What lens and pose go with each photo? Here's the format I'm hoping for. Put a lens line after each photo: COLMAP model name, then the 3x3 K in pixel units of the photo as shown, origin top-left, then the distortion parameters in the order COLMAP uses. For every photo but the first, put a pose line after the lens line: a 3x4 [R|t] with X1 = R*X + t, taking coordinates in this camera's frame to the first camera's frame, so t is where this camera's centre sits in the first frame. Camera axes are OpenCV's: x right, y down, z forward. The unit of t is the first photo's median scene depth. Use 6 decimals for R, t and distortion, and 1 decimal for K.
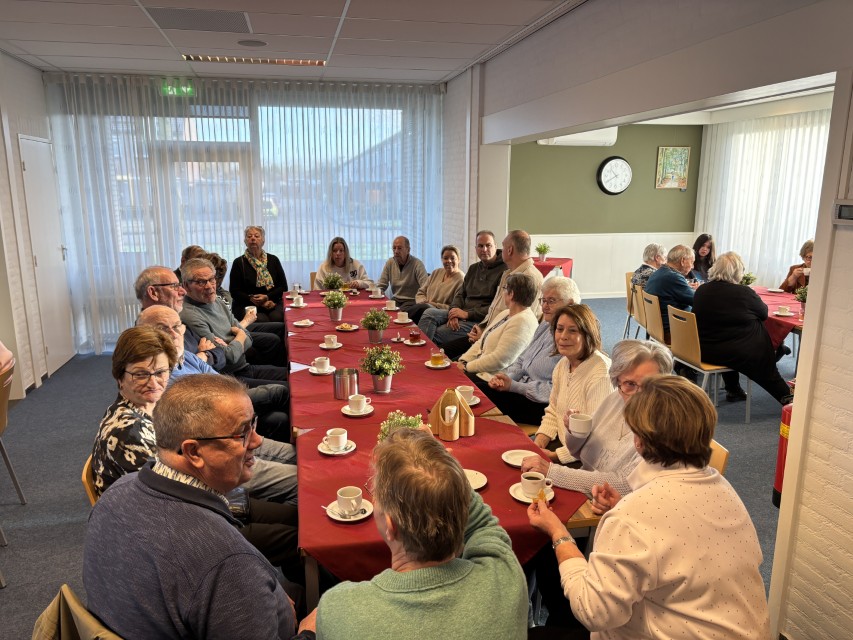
lens RADIAL K [[648.4, 0, 425.3], [0, 648.4, 319.0], [0, 0, 1]] dist [0.032776, -0.020069]
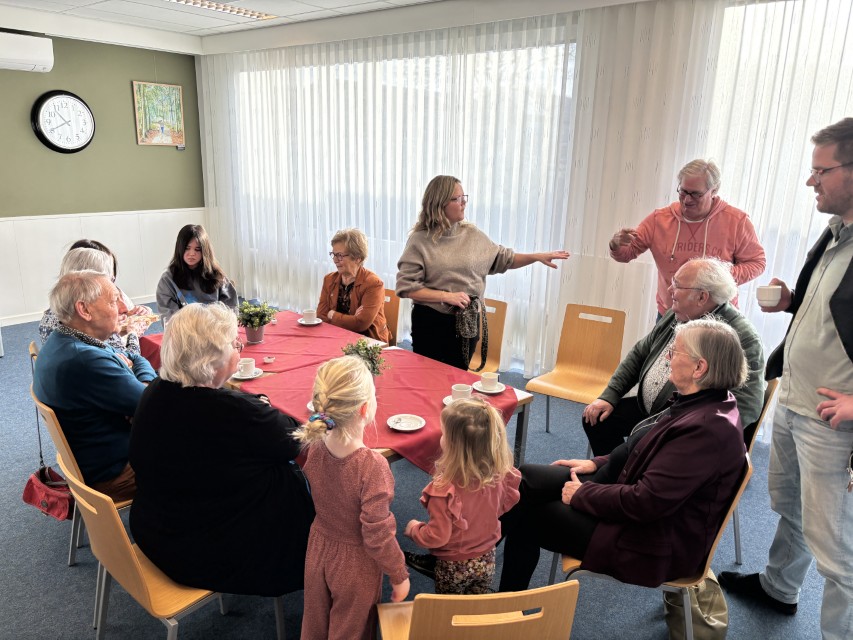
lens RADIAL K [[648.4, 0, 425.6], [0, 648.4, 319.3], [0, 0, 1]] dist [0.032776, -0.020069]
pose [[0.795759, -0.134625, 0.590461, 0.168288], [0.095012, 0.990658, 0.097823, -0.059586], [-0.598114, -0.021743, 0.801116, 0.278236]]
